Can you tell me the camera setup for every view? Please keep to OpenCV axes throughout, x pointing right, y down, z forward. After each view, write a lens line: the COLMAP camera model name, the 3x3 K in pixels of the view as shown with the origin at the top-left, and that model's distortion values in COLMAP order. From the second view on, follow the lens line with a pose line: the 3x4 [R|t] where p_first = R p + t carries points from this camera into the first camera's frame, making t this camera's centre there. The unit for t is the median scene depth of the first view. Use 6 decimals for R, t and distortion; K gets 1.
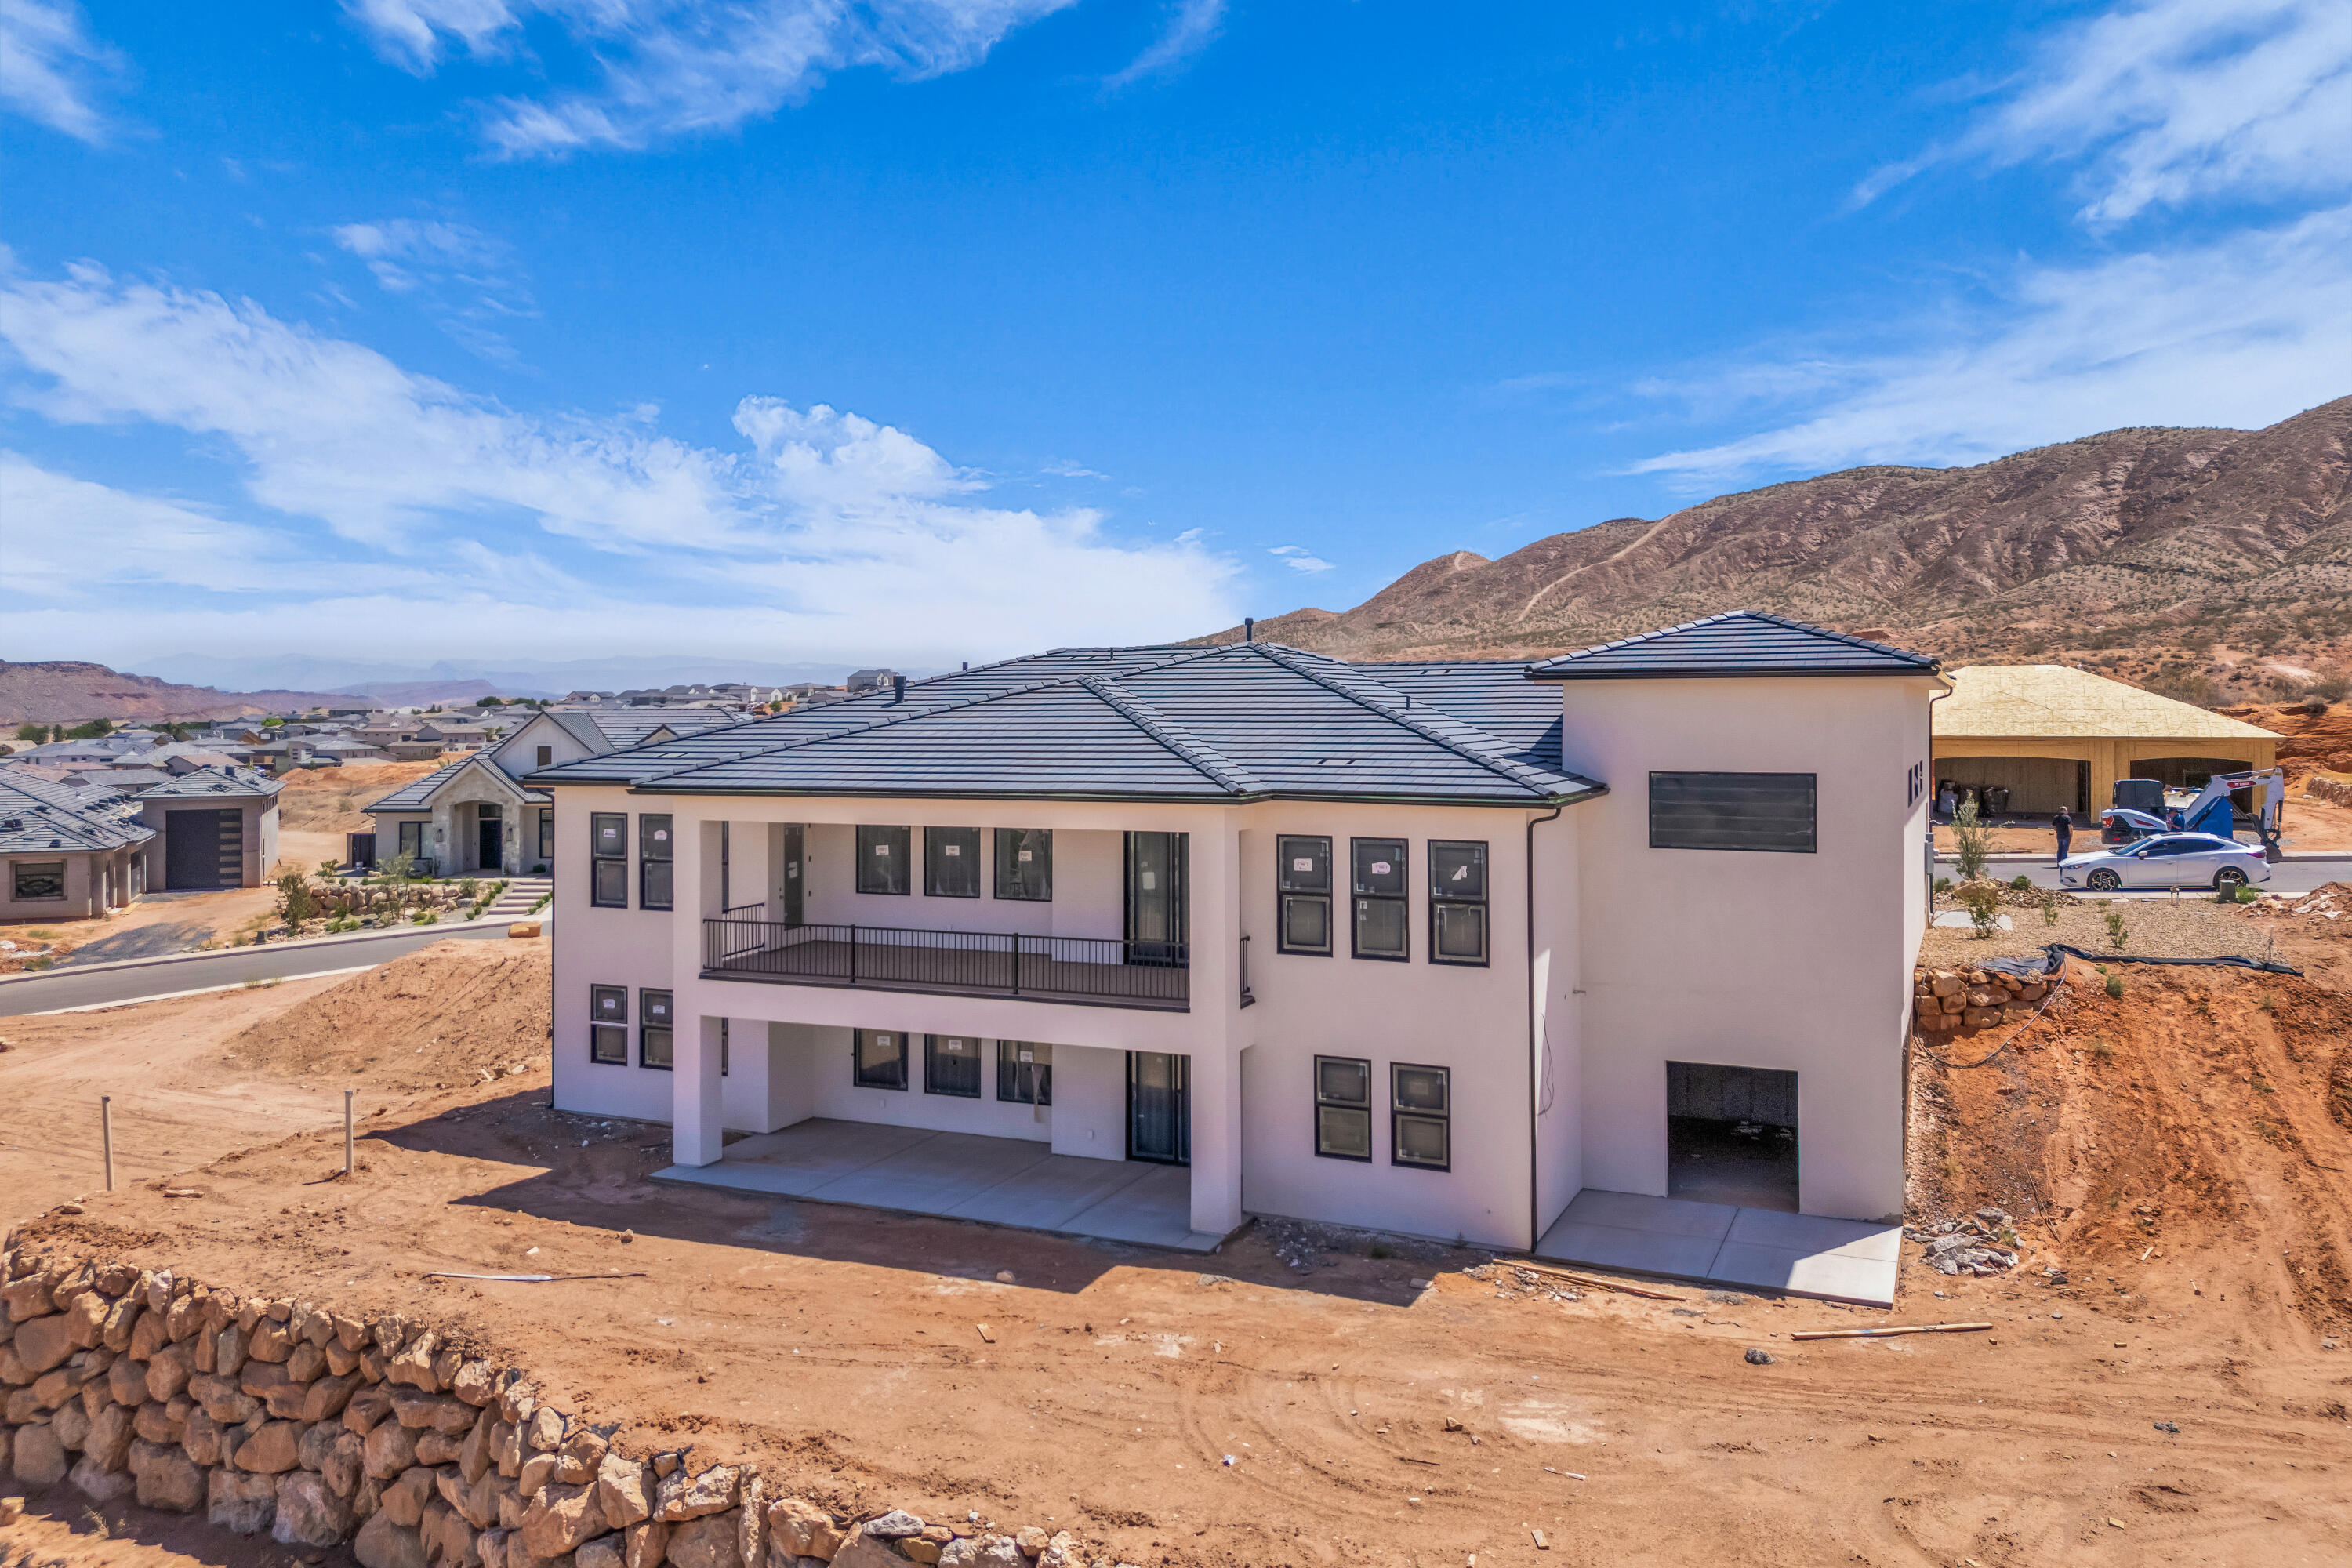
lens RADIAL K [[1716.0, 0, 1170.7], [0, 1716.0, 732.3], [0, 0, 1]] dist [0.076471, -0.079365]
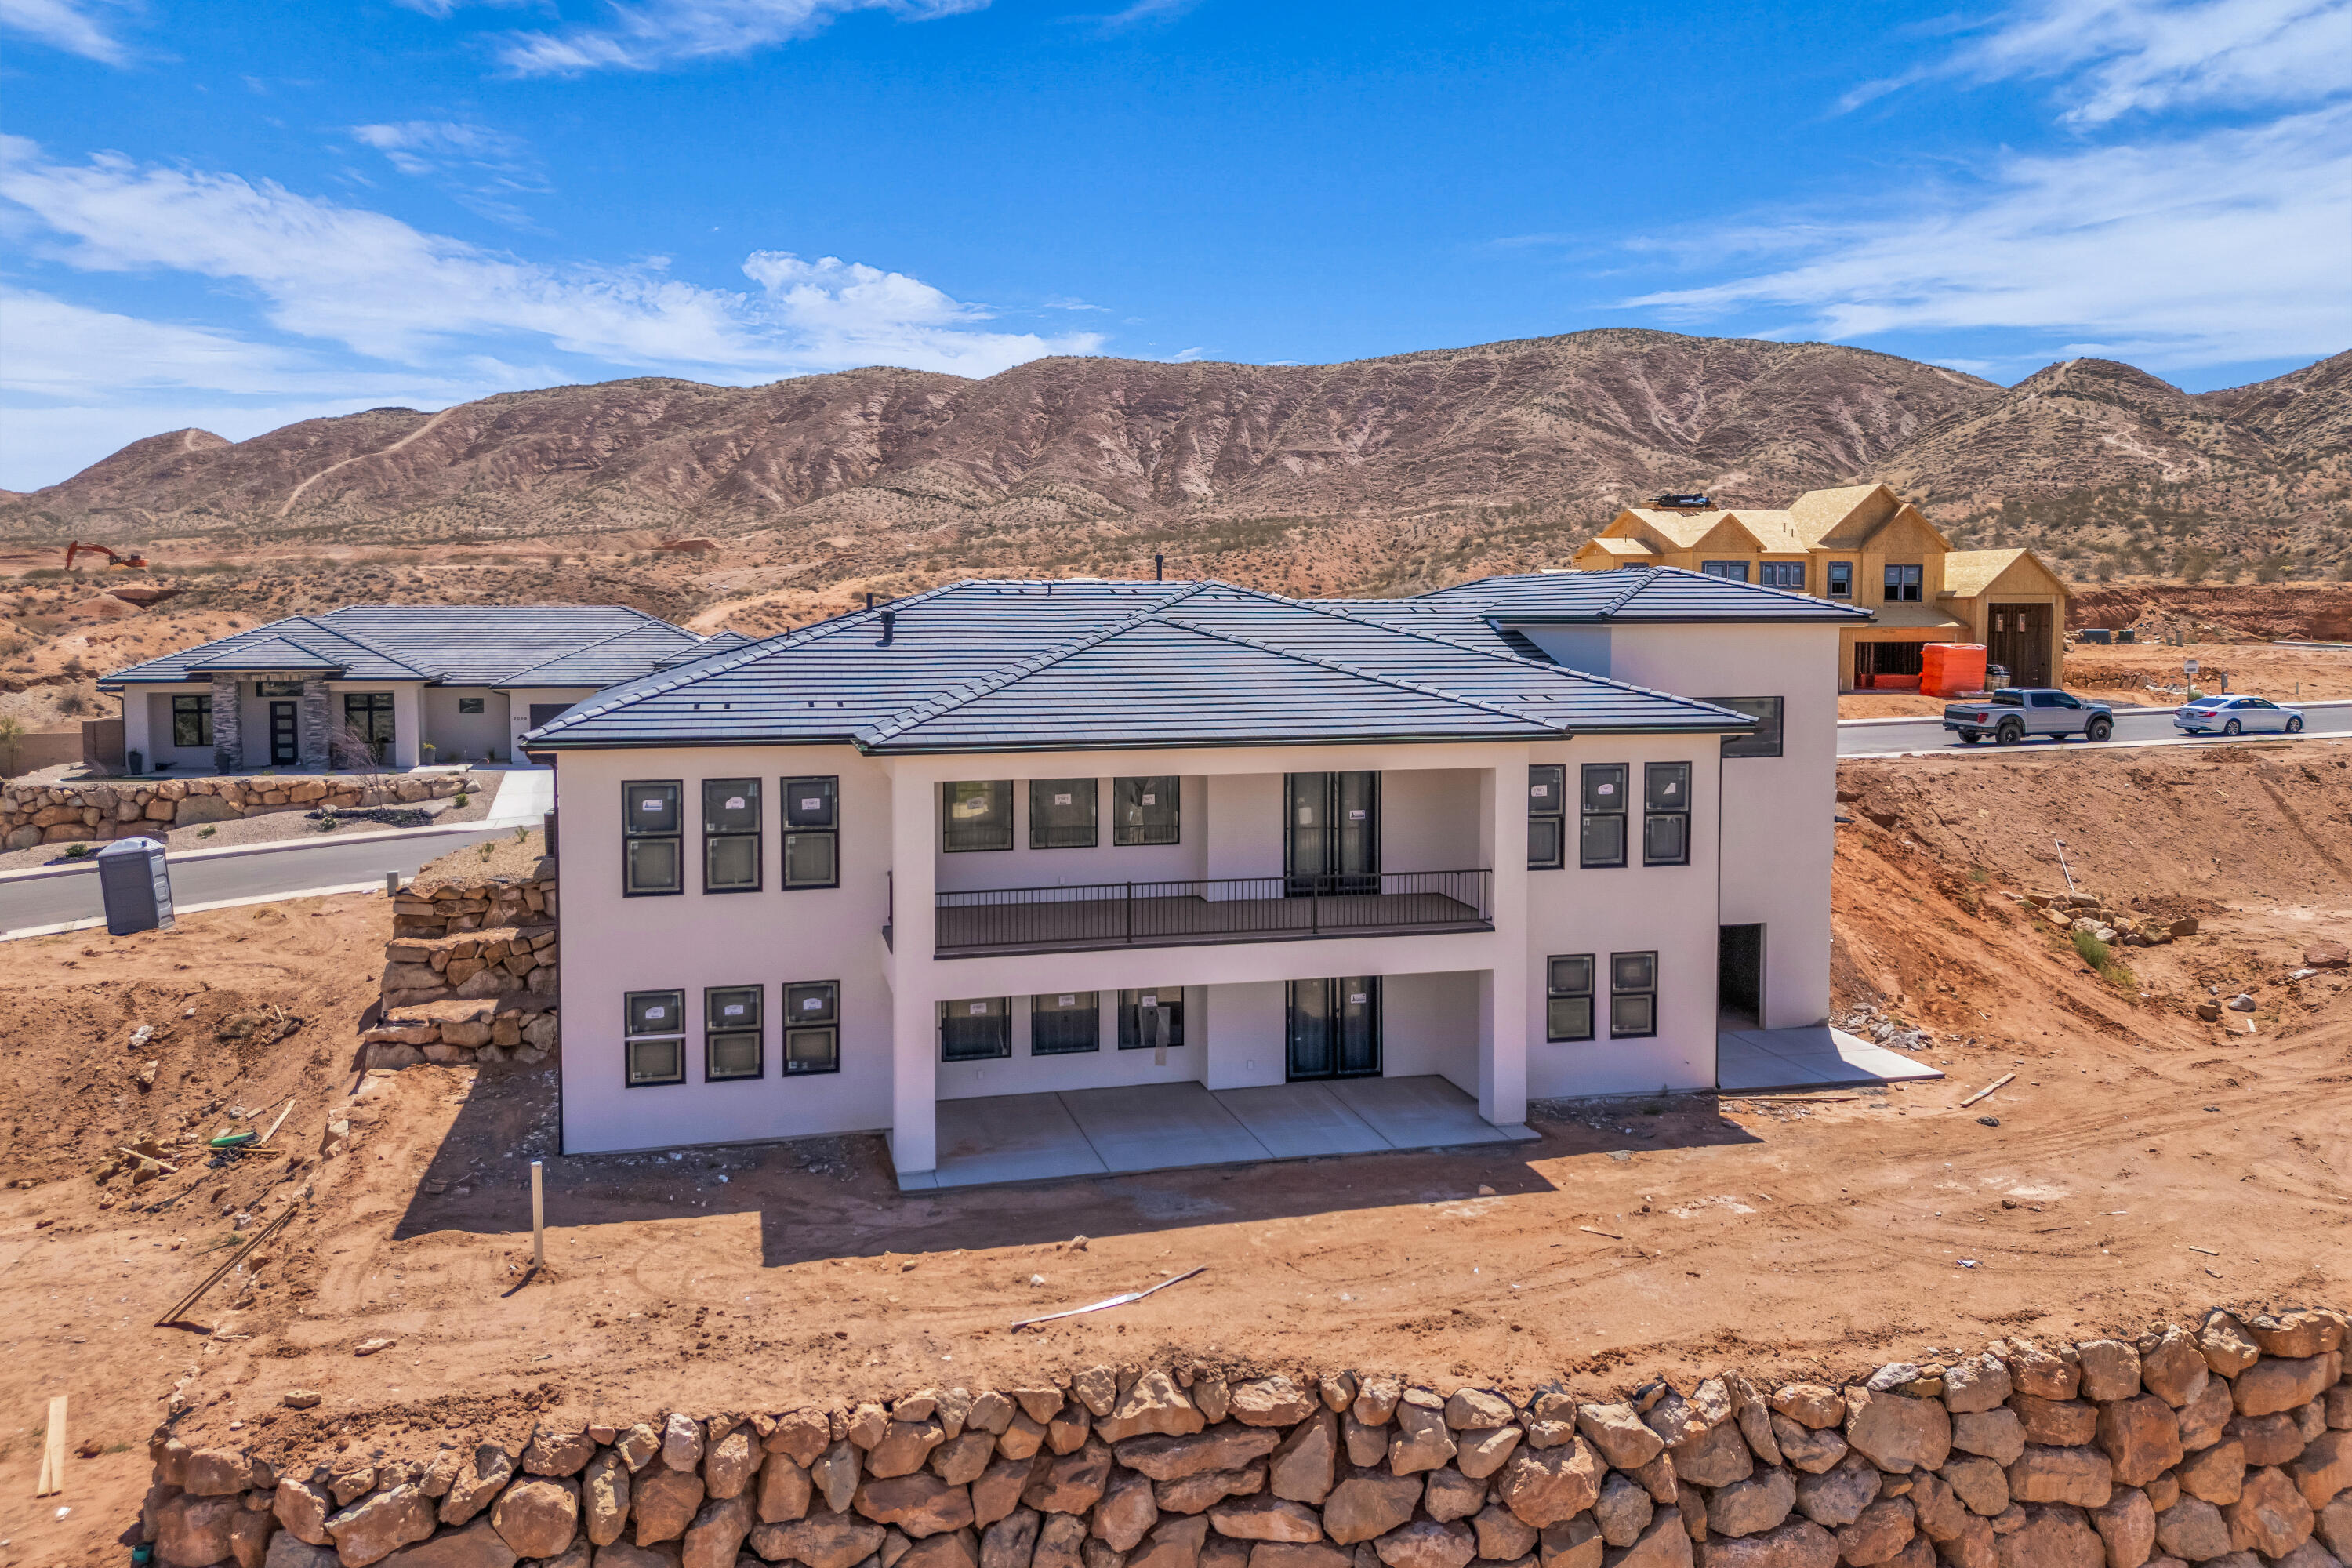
lens RADIAL K [[1716.0, 0, 1170.7], [0, 1716.0, 732.3], [0, 0, 1]] dist [0.076471, -0.079365]
pose [[0.774795, -0.039795, 0.630959, -0.295994], [0.004800, 0.998358, 0.057073, -0.009594], [-0.632194, -0.041192, 0.773714, 0.100583]]
